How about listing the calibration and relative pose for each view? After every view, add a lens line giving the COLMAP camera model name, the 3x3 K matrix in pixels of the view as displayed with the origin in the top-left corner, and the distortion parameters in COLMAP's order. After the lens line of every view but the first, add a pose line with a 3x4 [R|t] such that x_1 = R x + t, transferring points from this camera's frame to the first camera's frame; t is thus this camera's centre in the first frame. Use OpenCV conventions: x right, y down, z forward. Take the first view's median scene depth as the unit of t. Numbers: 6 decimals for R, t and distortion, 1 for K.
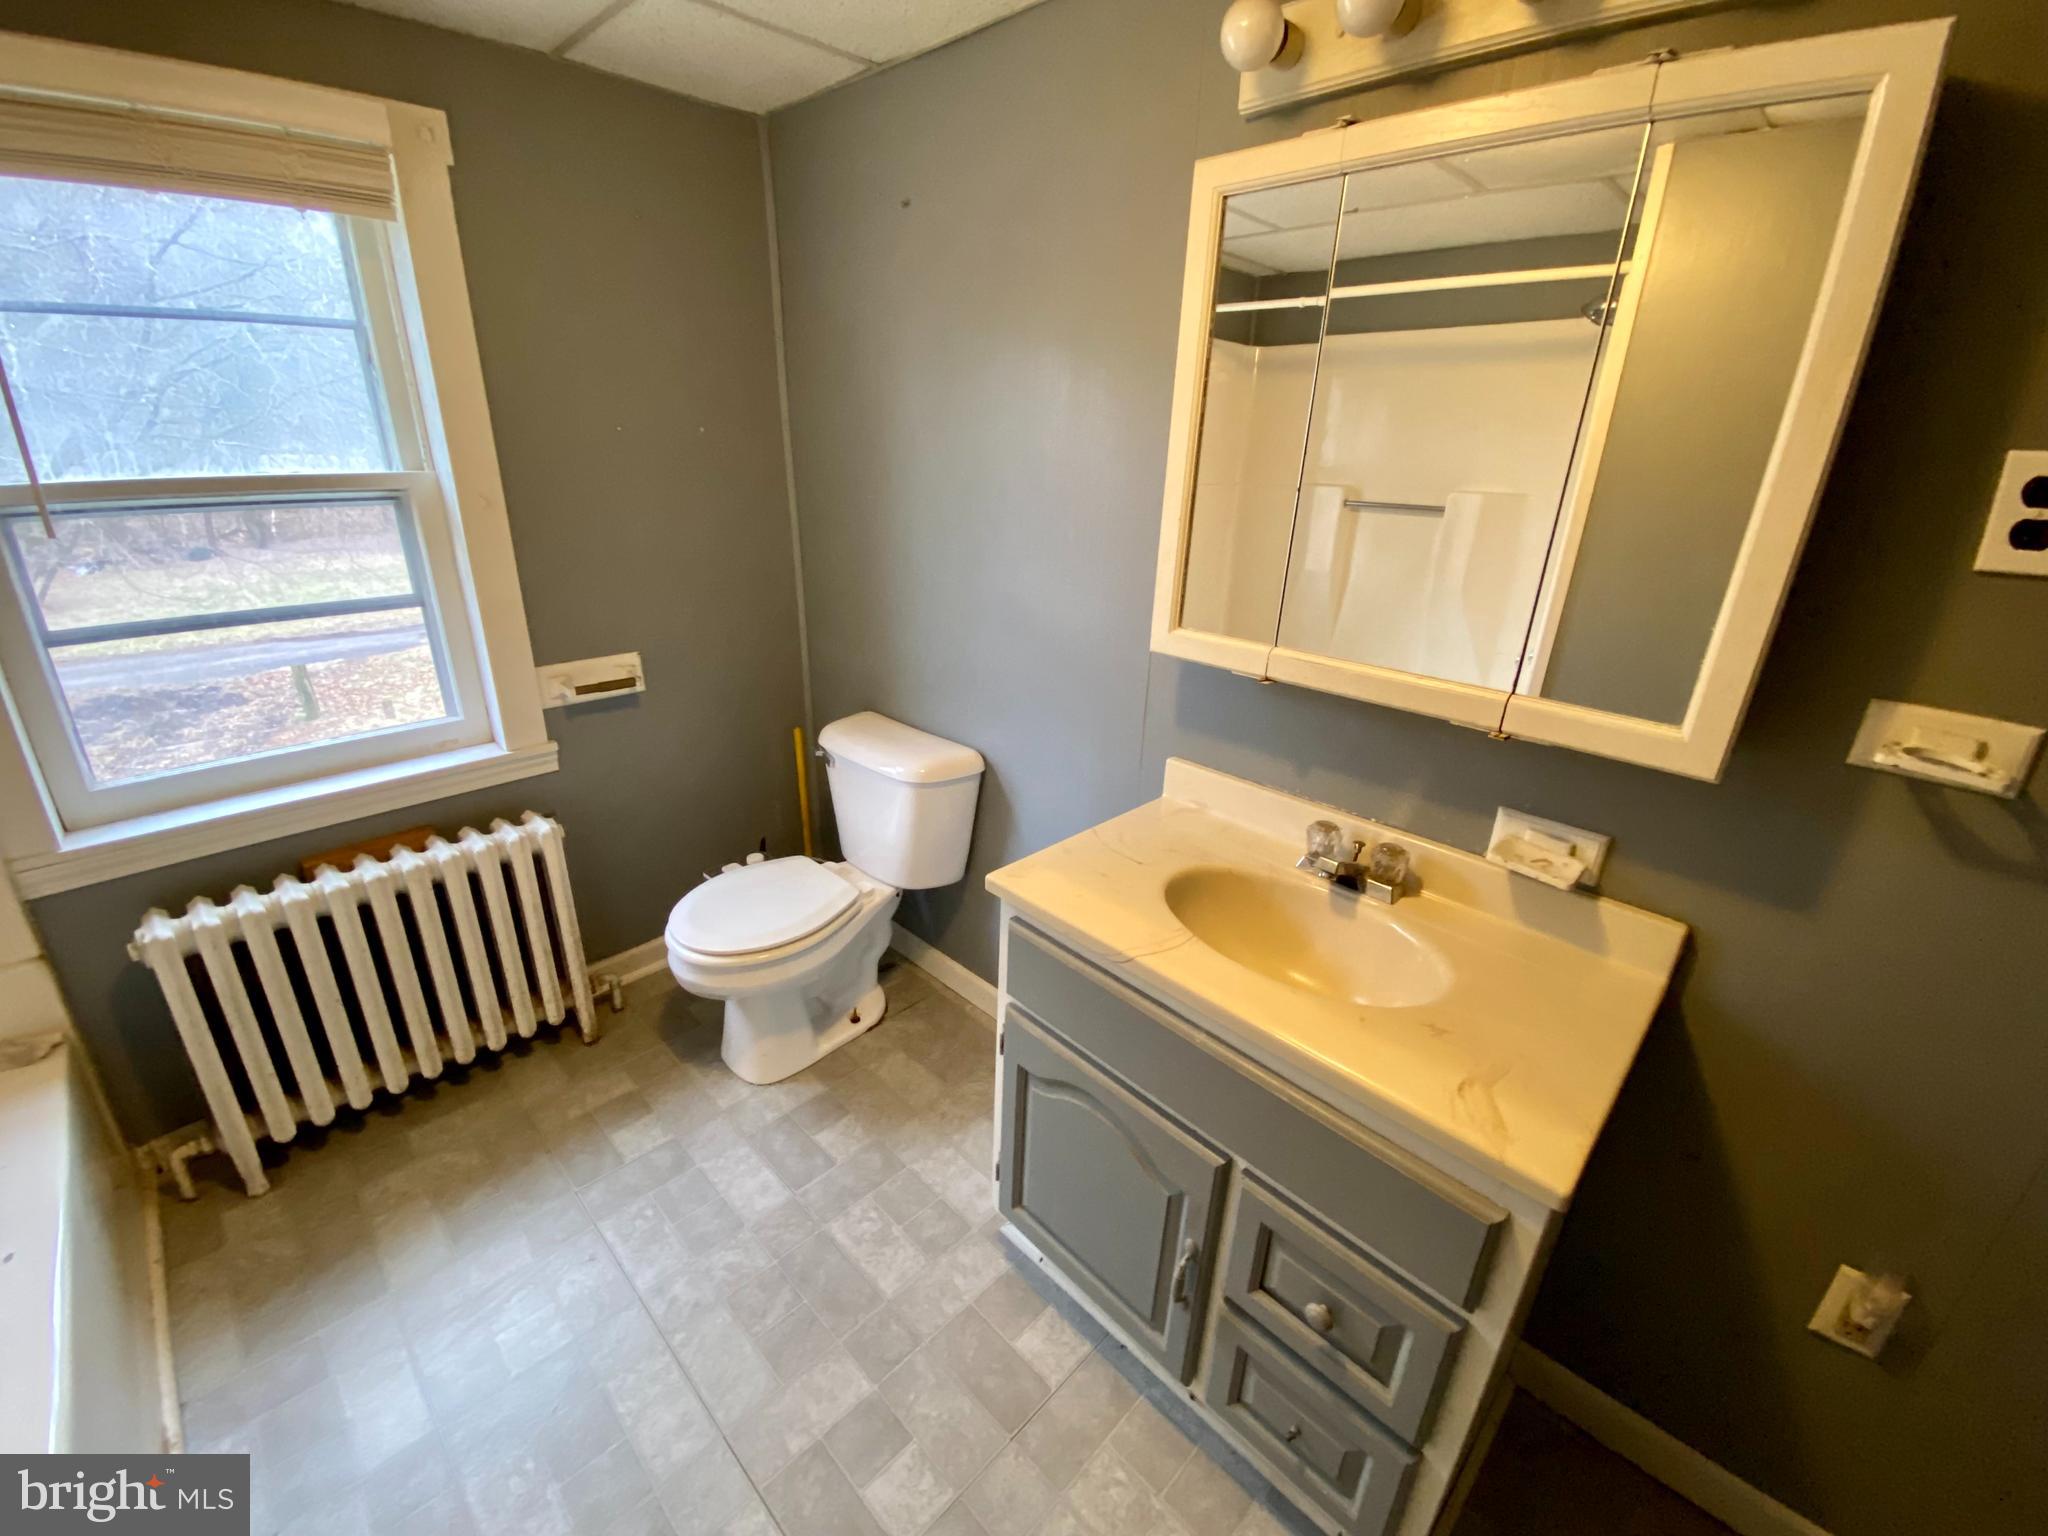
lens RADIAL K [[827.5, 0, 1026.2], [0, 827.5, 761.5], [0, 0, 1]] dist [0.014196, -0.019597]
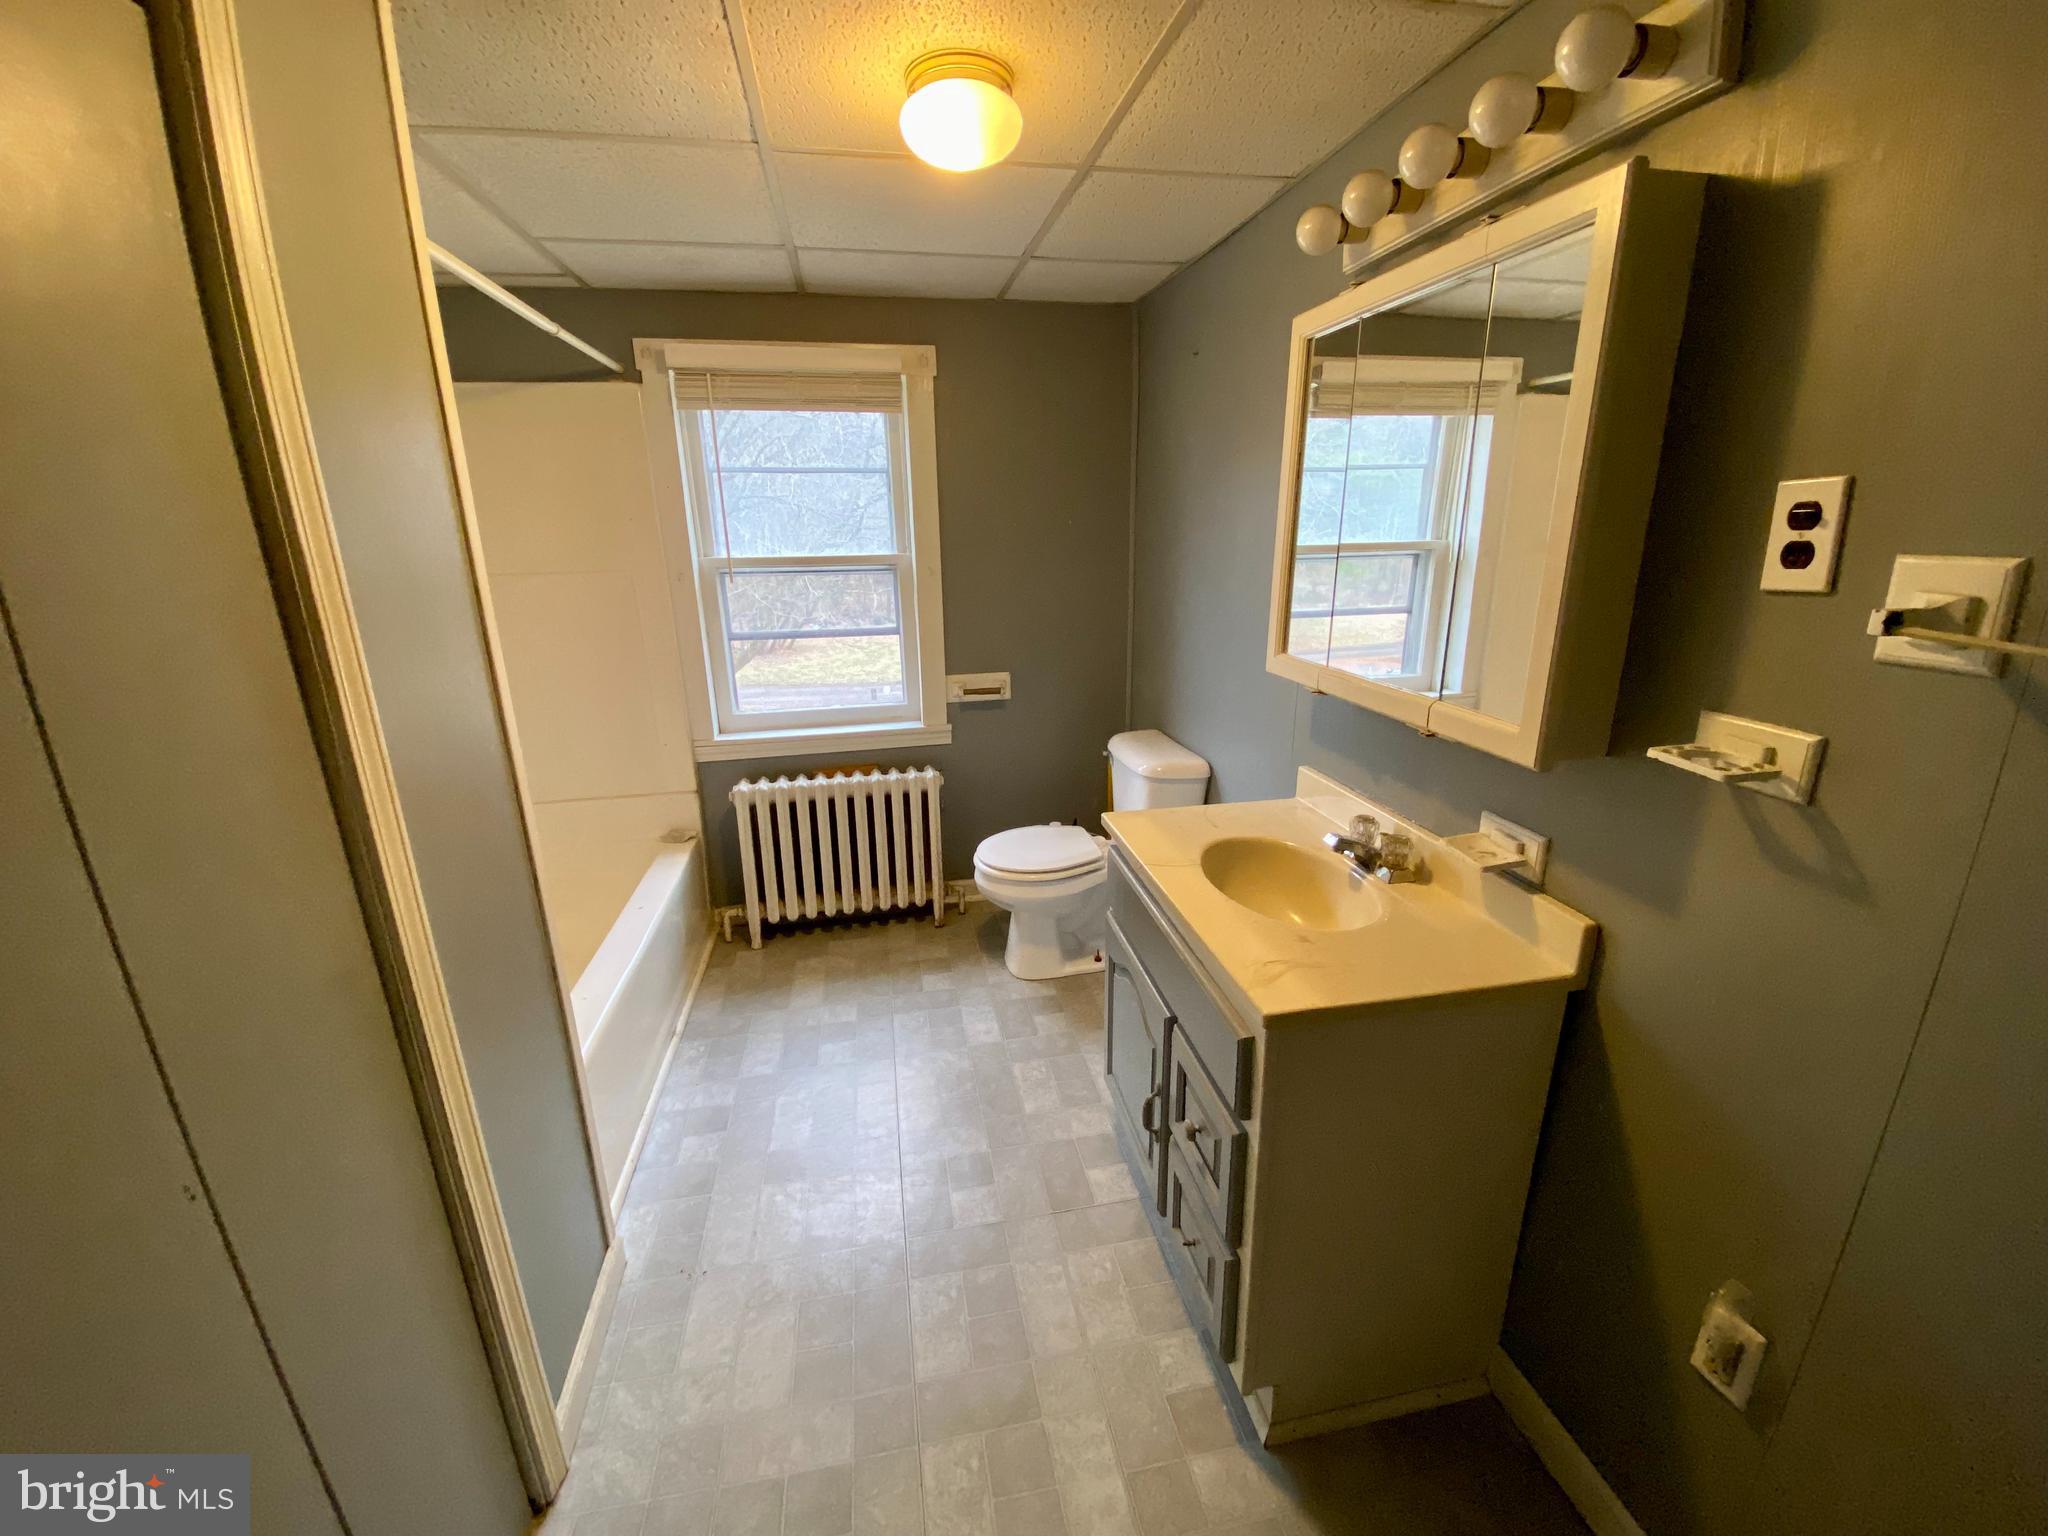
lens RADIAL K [[827.5, 0, 1026.2], [0, 827.5, 761.5], [0, 0, 1]] dist [0.014196, -0.019597]
pose [[0.821659, 0.118521, -0.557521, 0.506566], [-0.170003, 0.984580, -0.041238, 0.106278], [0.544037, 0.128664, 0.829138, -0.225813]]
